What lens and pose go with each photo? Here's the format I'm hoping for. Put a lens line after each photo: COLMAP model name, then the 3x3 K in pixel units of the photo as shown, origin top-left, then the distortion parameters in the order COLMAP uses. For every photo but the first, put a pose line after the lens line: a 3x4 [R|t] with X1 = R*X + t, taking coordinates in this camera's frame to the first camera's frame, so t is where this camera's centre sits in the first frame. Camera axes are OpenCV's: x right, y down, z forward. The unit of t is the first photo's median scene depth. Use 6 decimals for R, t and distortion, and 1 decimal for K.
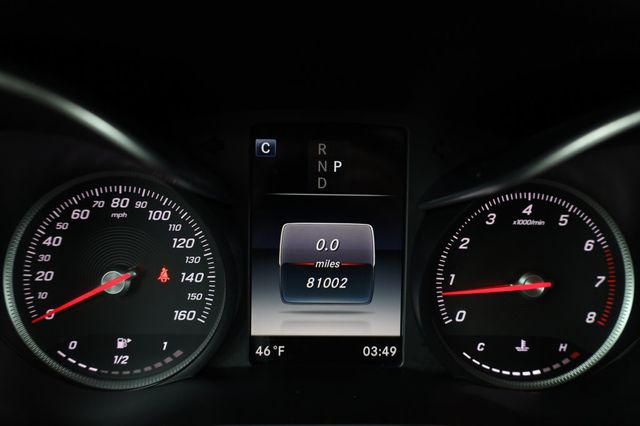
lens RADIAL K [[525.3, 0, 319.0], [0, 525.3, 214.4], [0, 0, 1]] dist [-0.000505, -0.005581]
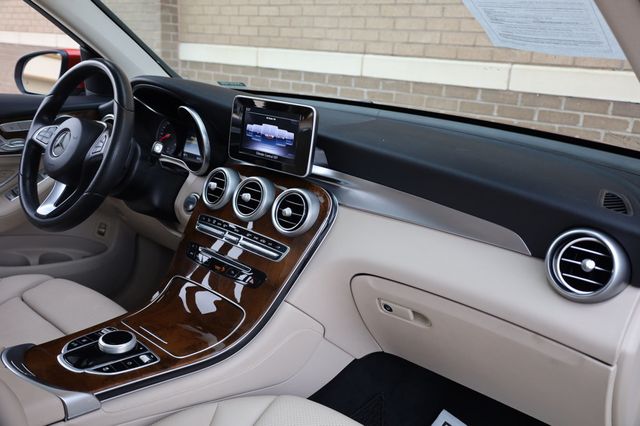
lens RADIAL K [[563.1, 0, 314.0], [0, 563.1, 211.4], [0, 0, 1]] dist [0.009500, -0.000162]
pose [[0.718783, 0.217454, -0.660352, 4.594583], [-0.237514, 0.969484, 0.060720, 0.171636], [0.653404, 0.113198, 0.748498, -2.227527]]
